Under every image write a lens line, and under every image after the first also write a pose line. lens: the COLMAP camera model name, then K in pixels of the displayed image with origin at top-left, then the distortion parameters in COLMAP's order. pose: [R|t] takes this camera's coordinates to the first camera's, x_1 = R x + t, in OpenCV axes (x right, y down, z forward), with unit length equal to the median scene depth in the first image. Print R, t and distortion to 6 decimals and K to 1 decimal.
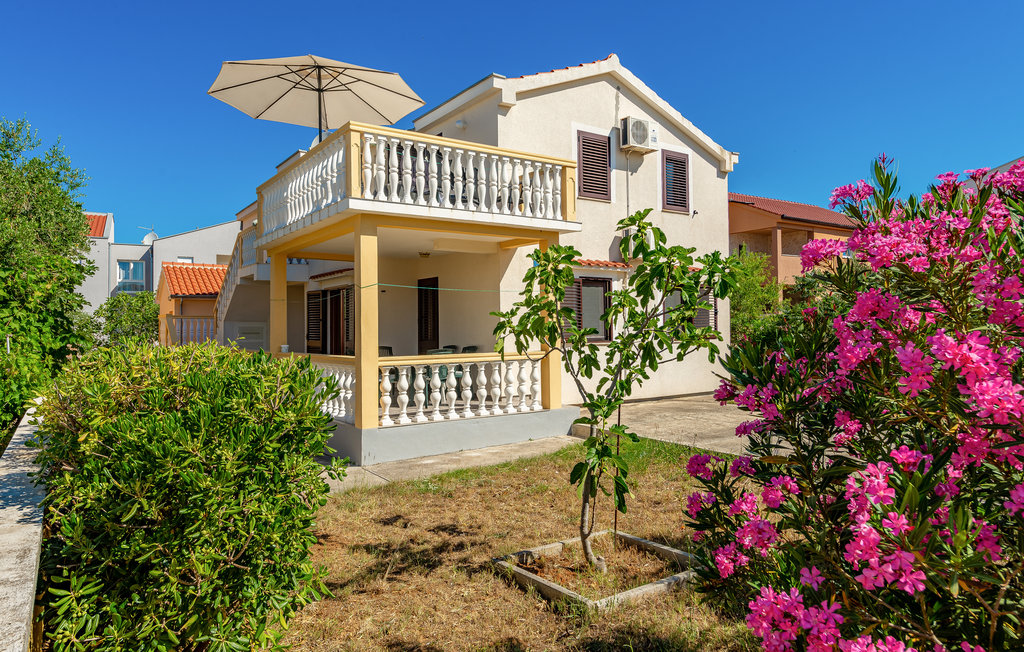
lens RADIAL K [[629.8, 0, 512.0], [0, 629.8, 326.0], [0, 0, 1]] dist [0.000137, -0.000081]
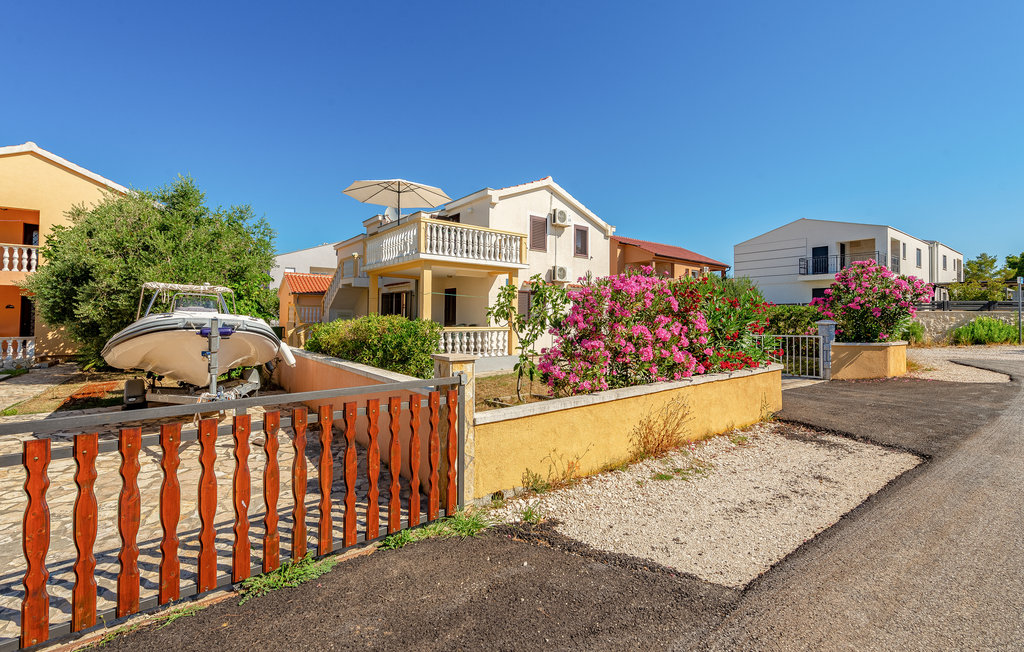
lens RADIAL K [[443.0, 0, 512.0], [0, 443.0, 326.0], [0, 0, 1]] dist [-0.000057, 0.000000]
pose [[0.999113, 0.021272, 0.036342, 0.005979], [-0.022017, 0.999553, 0.020232, 0.008090], [-0.035895, -0.021014, 0.999135, -0.437497]]
